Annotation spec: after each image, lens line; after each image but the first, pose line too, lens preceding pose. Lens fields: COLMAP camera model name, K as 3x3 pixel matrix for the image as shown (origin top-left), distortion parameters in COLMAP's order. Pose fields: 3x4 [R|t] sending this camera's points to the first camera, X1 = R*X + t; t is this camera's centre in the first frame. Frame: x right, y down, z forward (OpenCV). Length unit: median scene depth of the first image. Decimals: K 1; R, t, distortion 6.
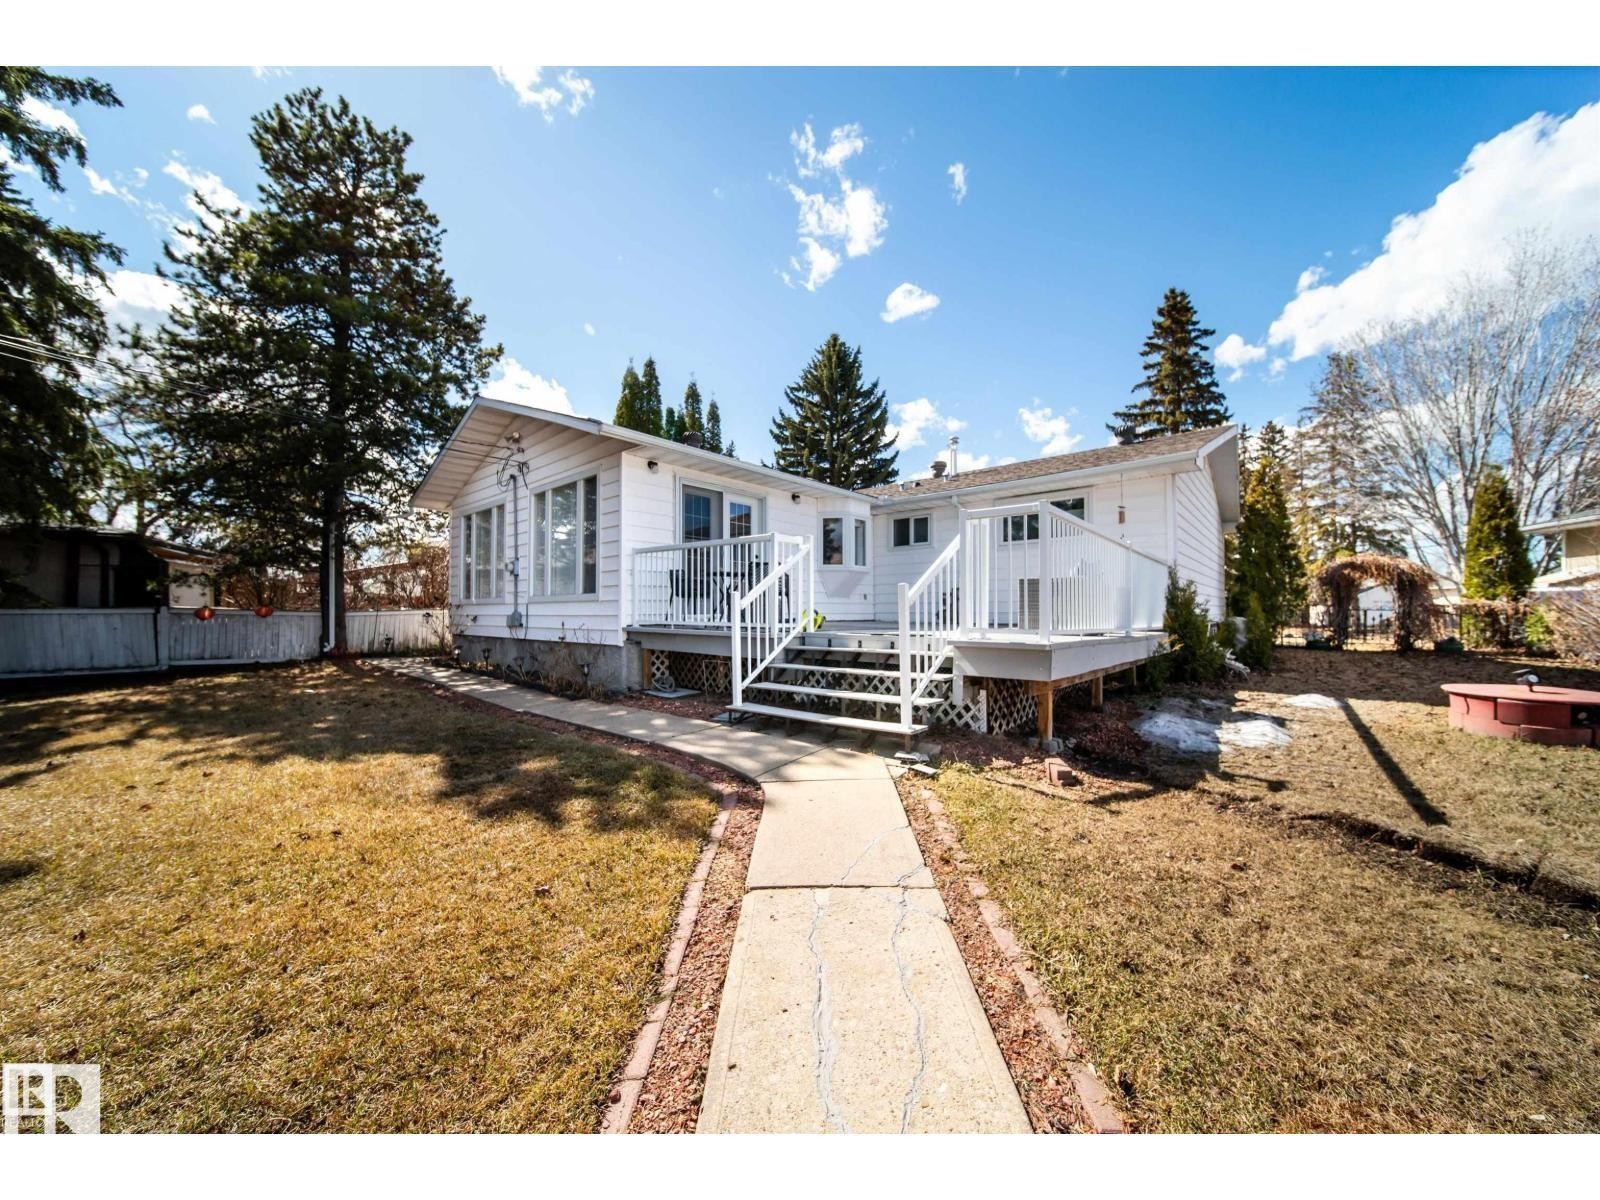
lens RADIAL K [[566.7, 0, 798.1], [0, 566.7, 602.4], [0, 0, 1]] dist [0.002789, -0.000656]
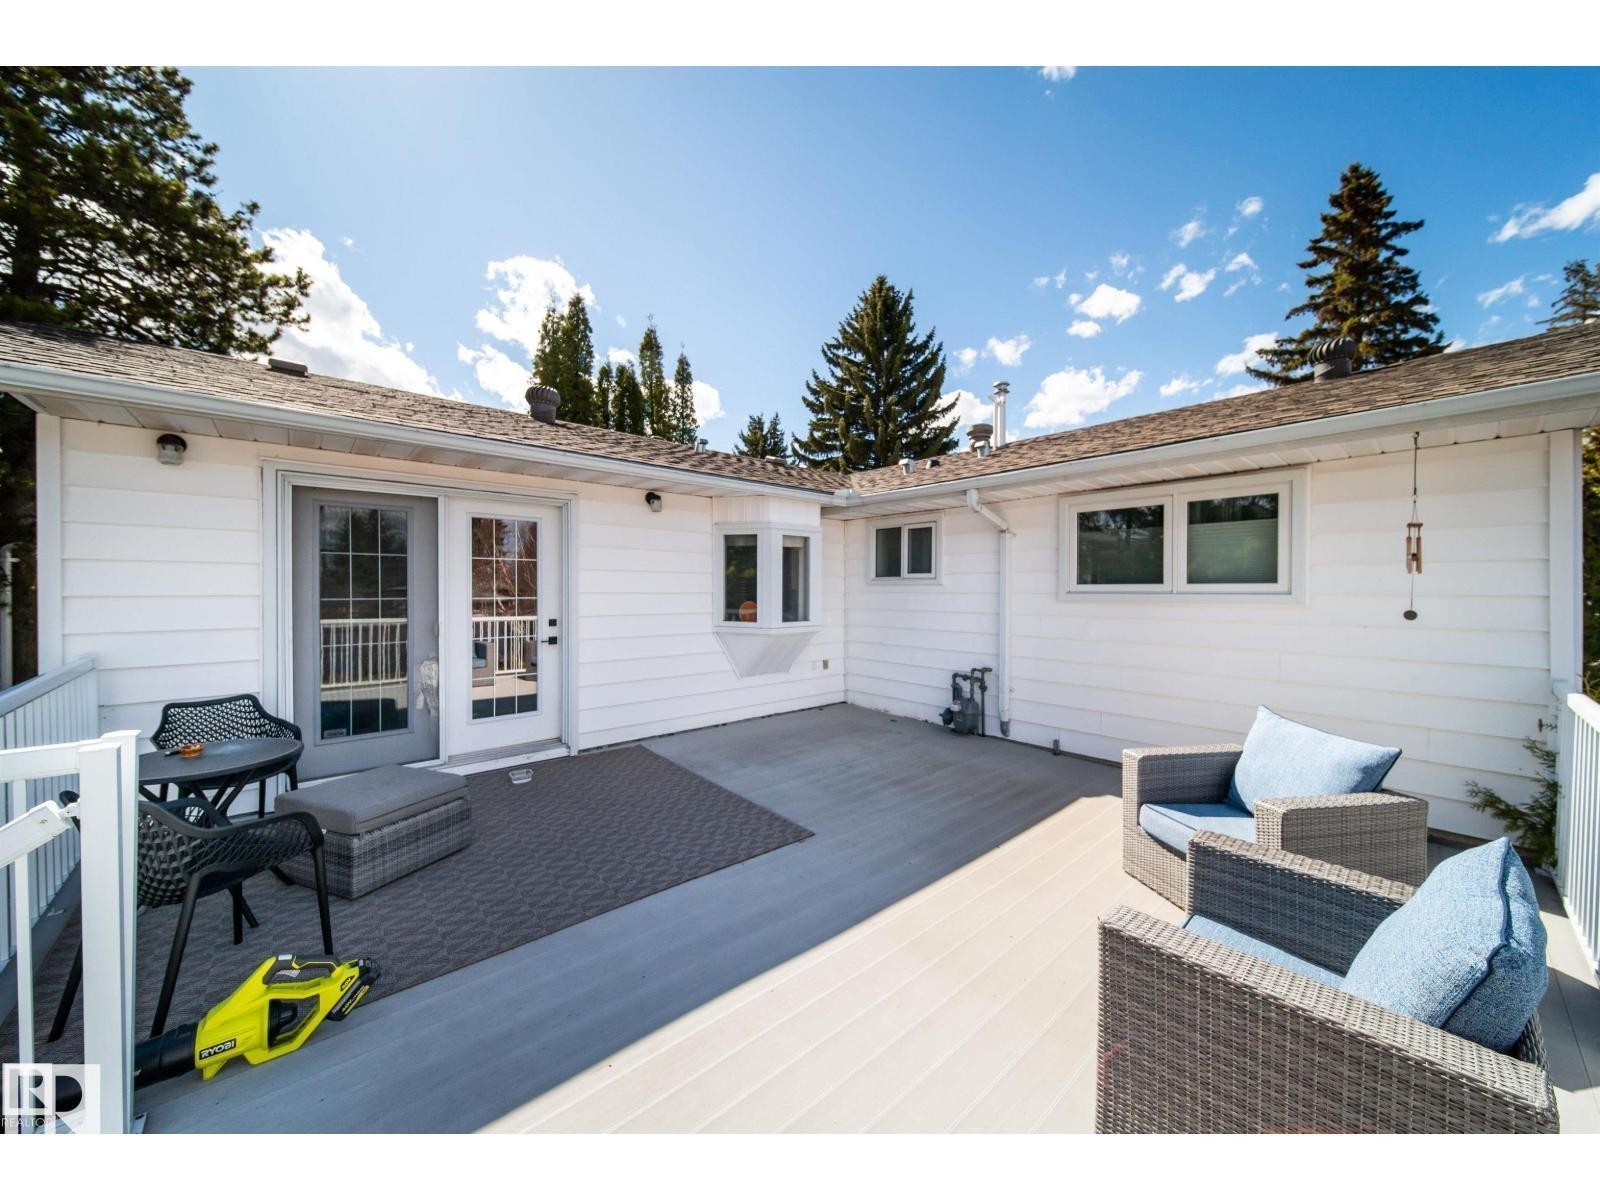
lens RADIAL K [[566.7, 0, 801.8], [0, 566.7, 599.2], [0, 0, 1]] dist [0.002789, -0.000656]
pose [[0.991890, 0.007710, -0.126862, 0.062582], [-0.002960, 0.999289, 0.037586, -0.036364], [0.127062, -0.036906, 0.991208, 0.159863]]
